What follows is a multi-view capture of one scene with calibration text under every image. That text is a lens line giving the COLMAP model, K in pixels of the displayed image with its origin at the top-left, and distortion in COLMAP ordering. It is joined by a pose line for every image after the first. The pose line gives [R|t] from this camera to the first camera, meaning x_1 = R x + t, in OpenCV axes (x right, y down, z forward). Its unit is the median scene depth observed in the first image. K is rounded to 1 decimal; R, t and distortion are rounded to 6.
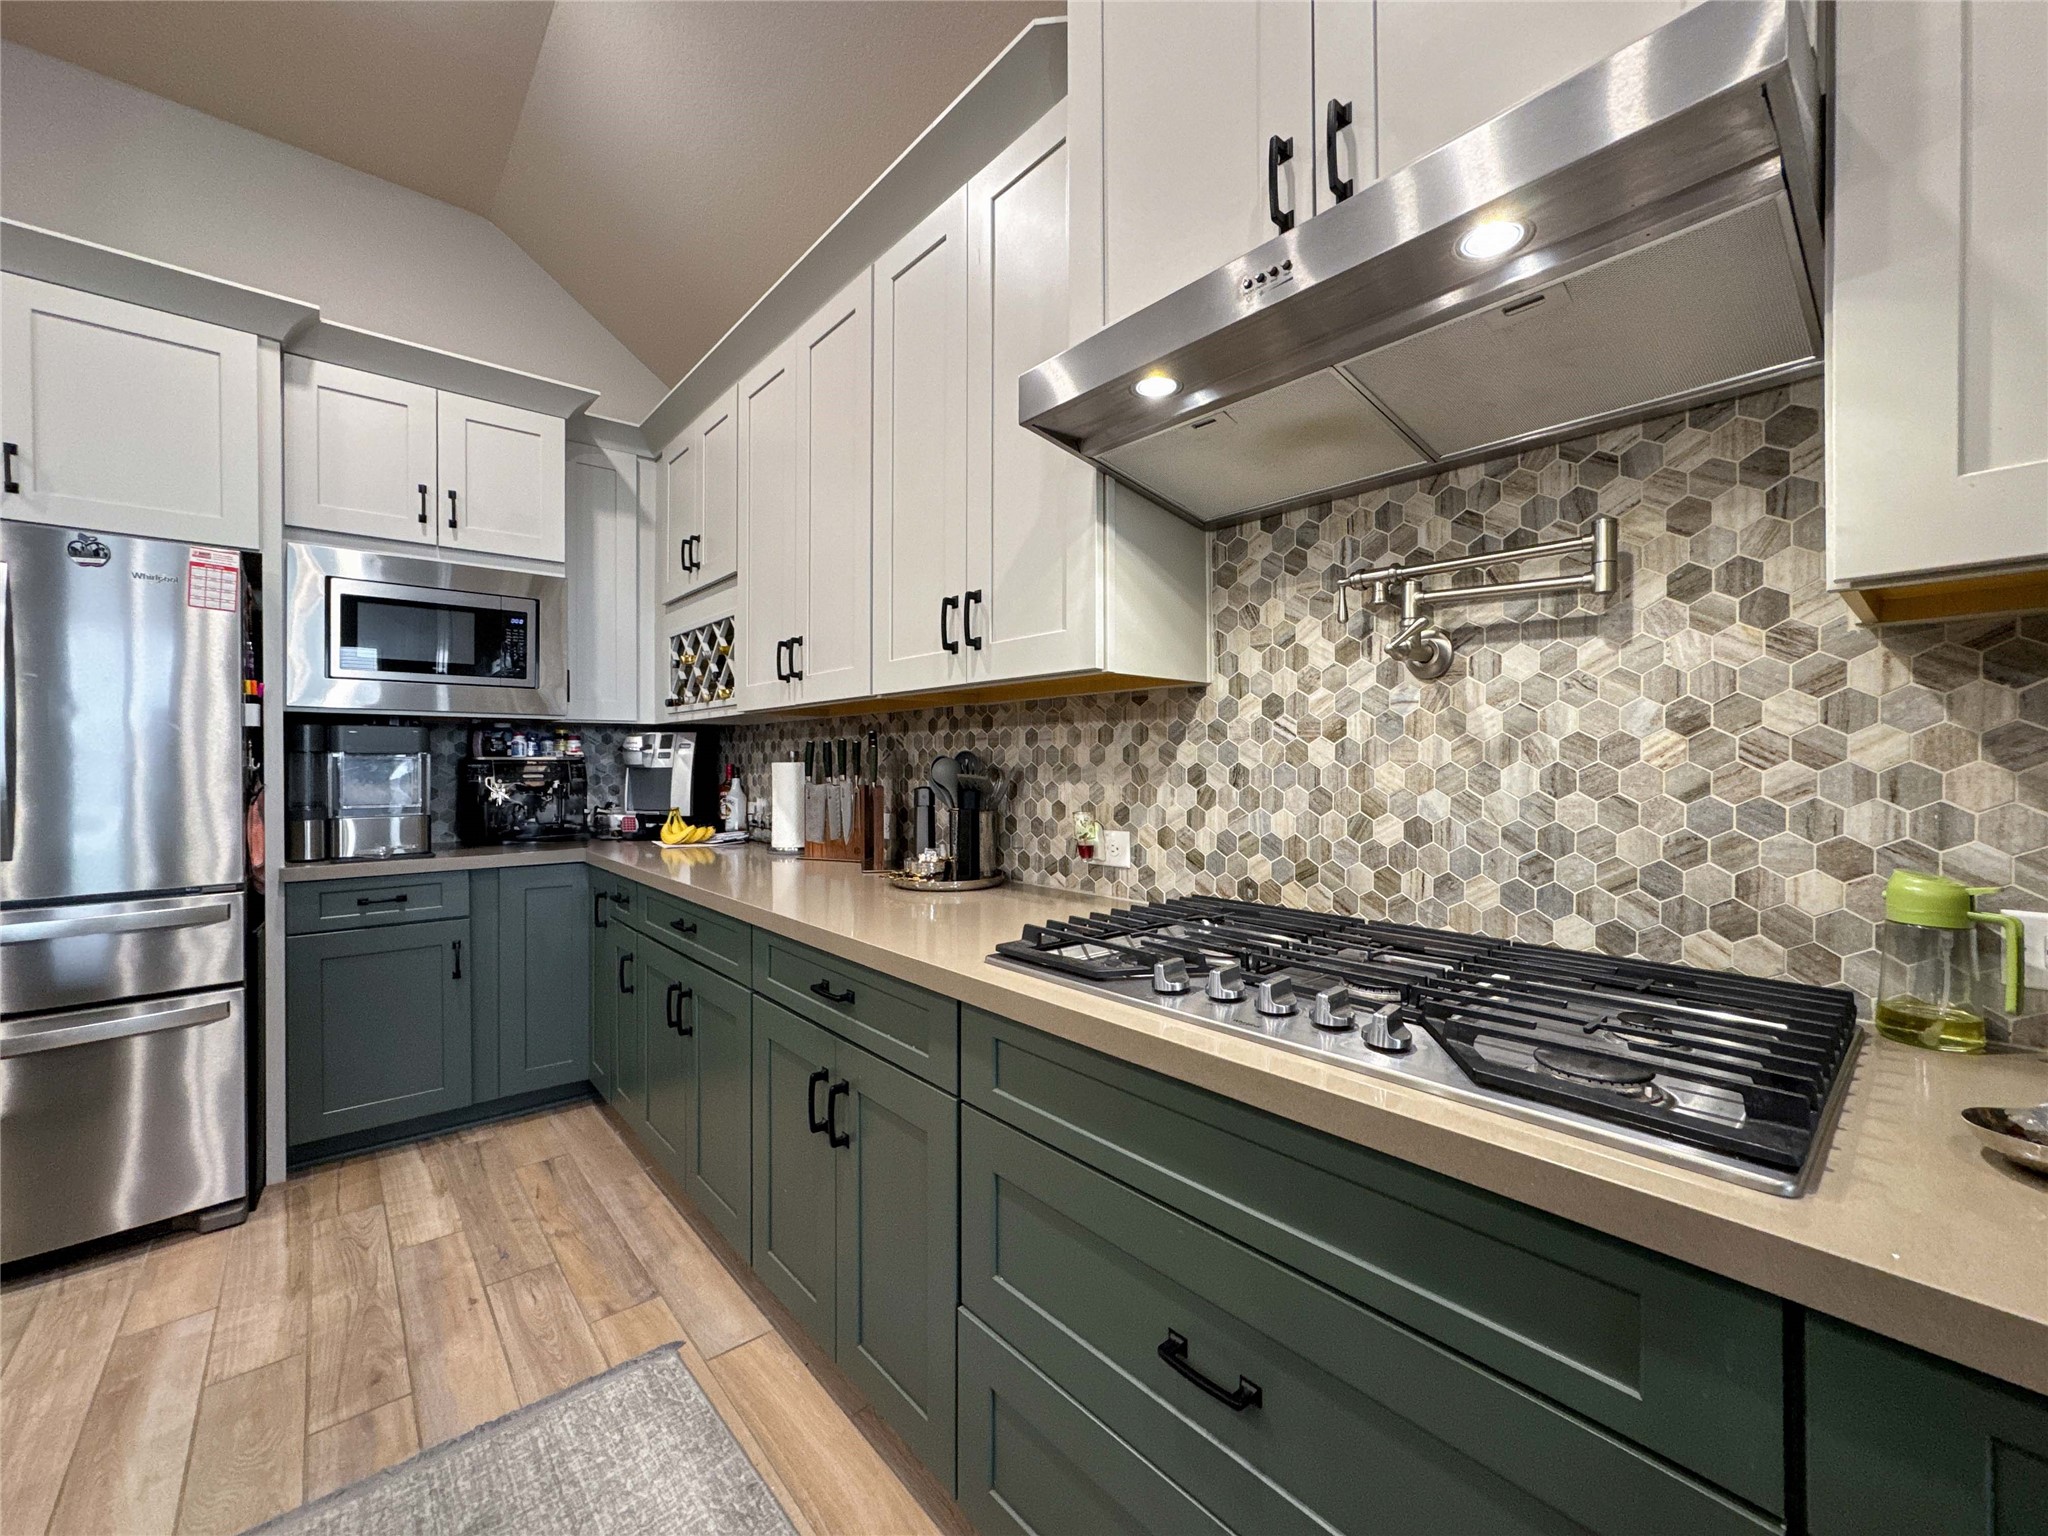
lens RADIAL K [[835.0, 0, 1009.6], [0, 835.0, 764.1], [0, 0, 1]] dist [-0.027901, 0.012478]
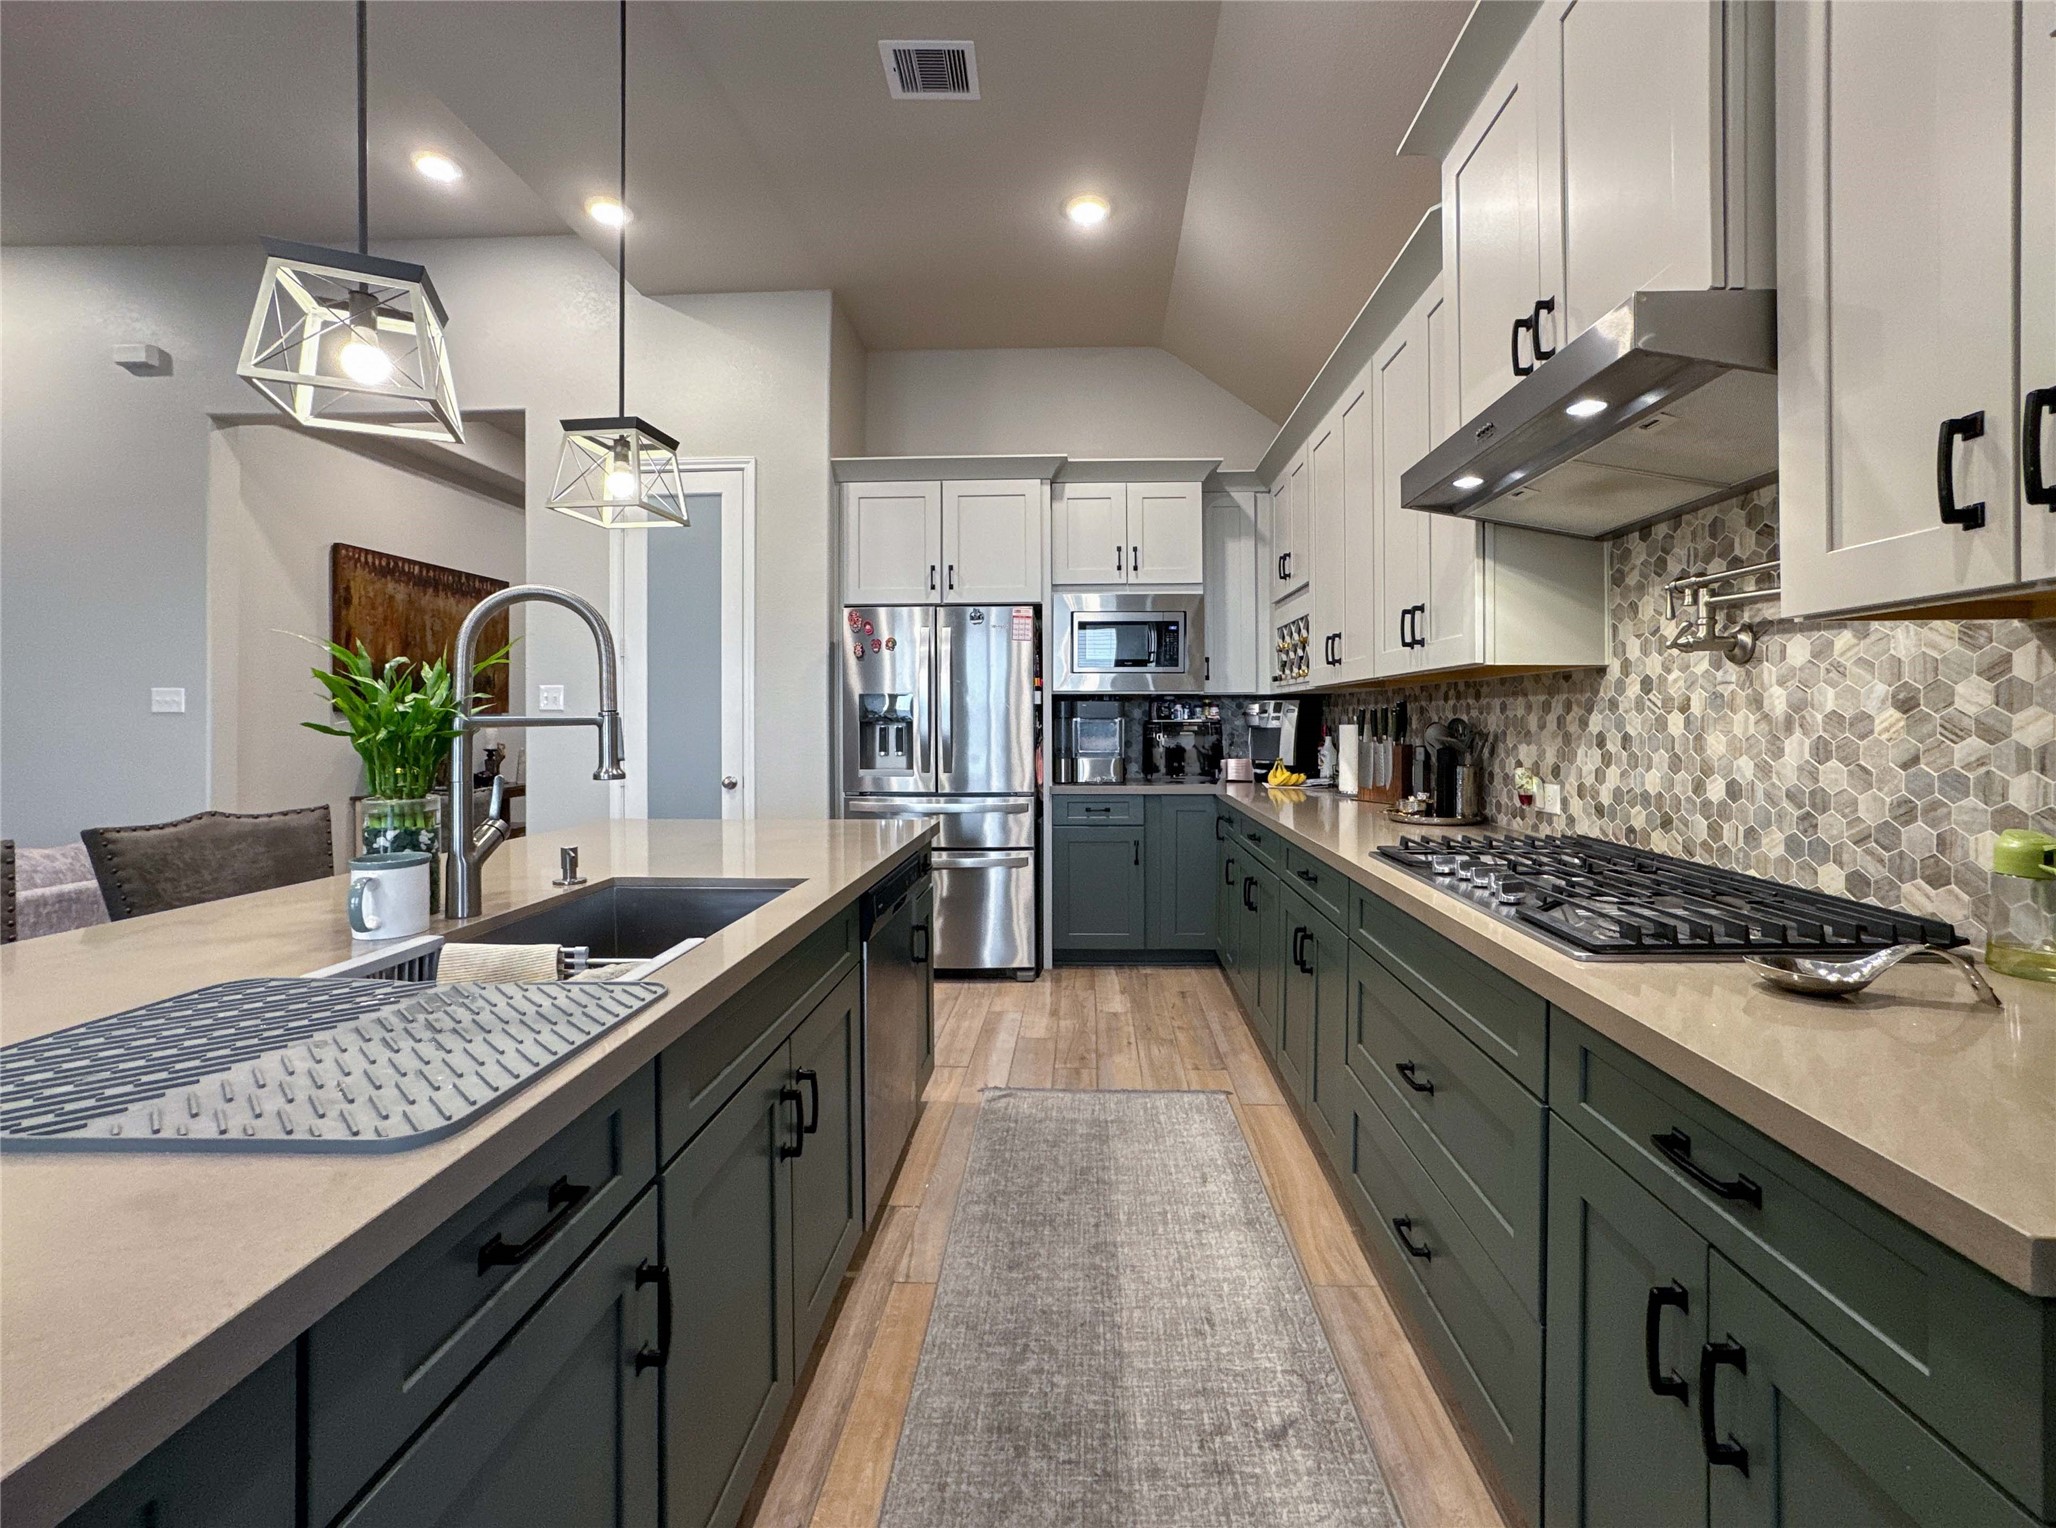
lens RADIAL K [[838.2, 0, 1081.2], [0, 838.2, 723.2], [0, 0, 1]] dist [-0.027901, 0.012478]
pose [[0.760410, 0.001912, -0.649440, 0.418315], [0.001051, 0.999991, 0.004174, -0.016856], [0.649442, -0.003856, 0.760401, -0.402948]]
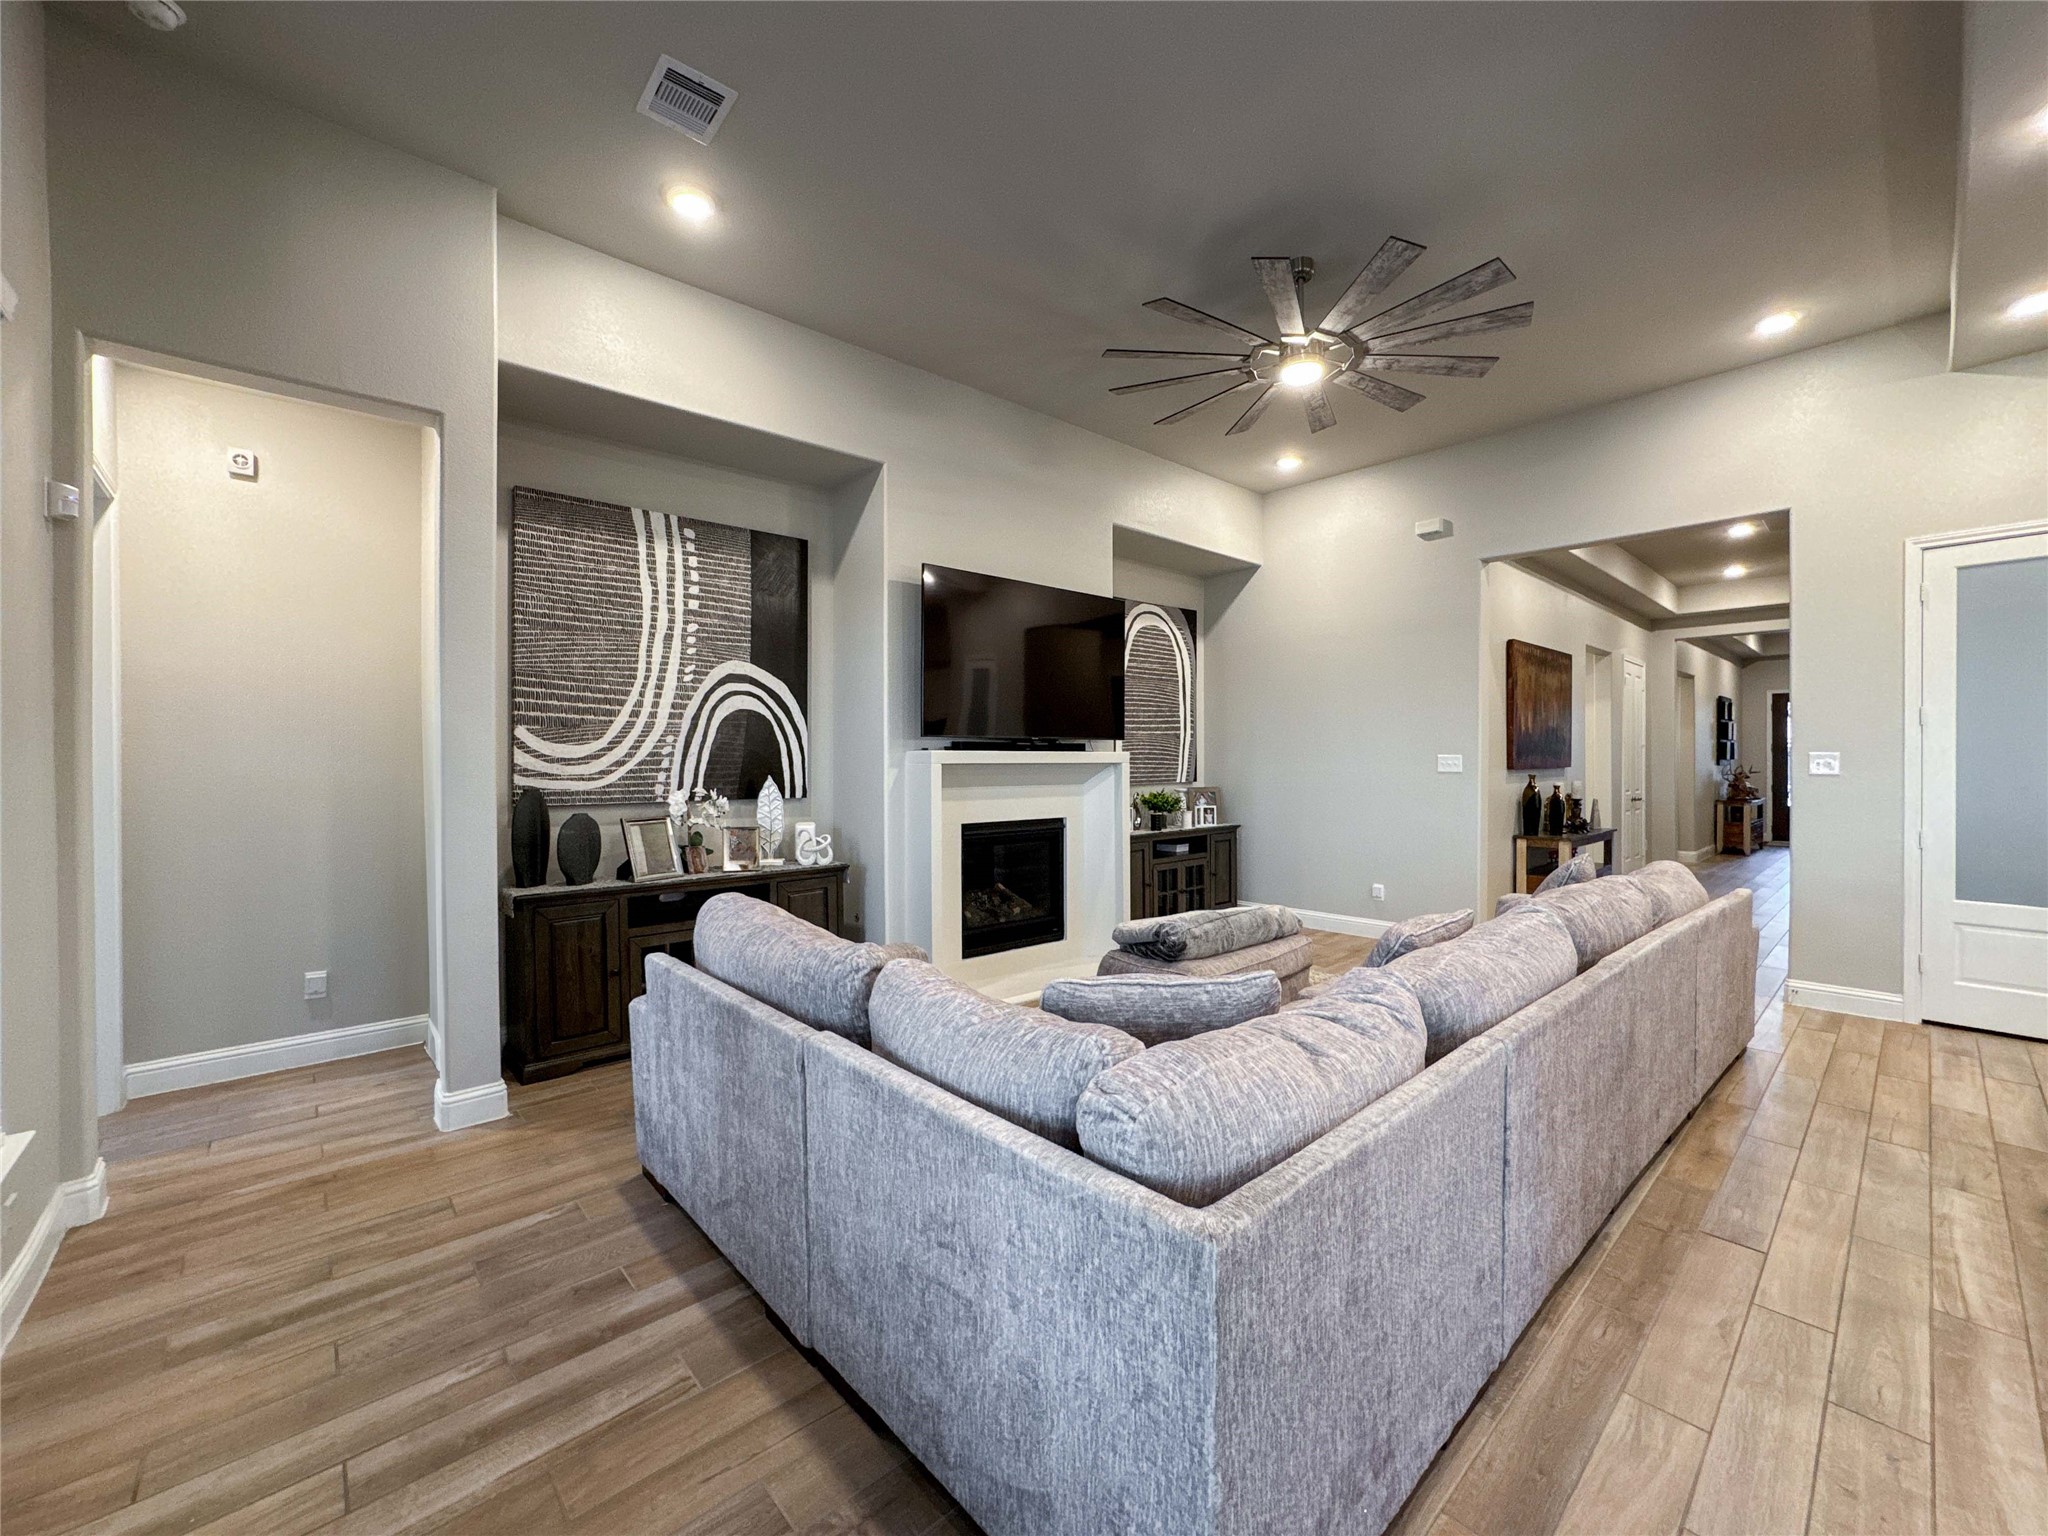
lens RADIAL K [[835.0, 0, 1040.4], [0, 835.0, 753.8], [0, 0, 1]] dist [-0.027901, 0.012478]
pose [[0.031649, -0.006526, -0.999478, 0.243410], [0.003041, 0.999975, -0.006433, -0.101560], [0.999494, -0.002836, 0.031668, -2.155470]]
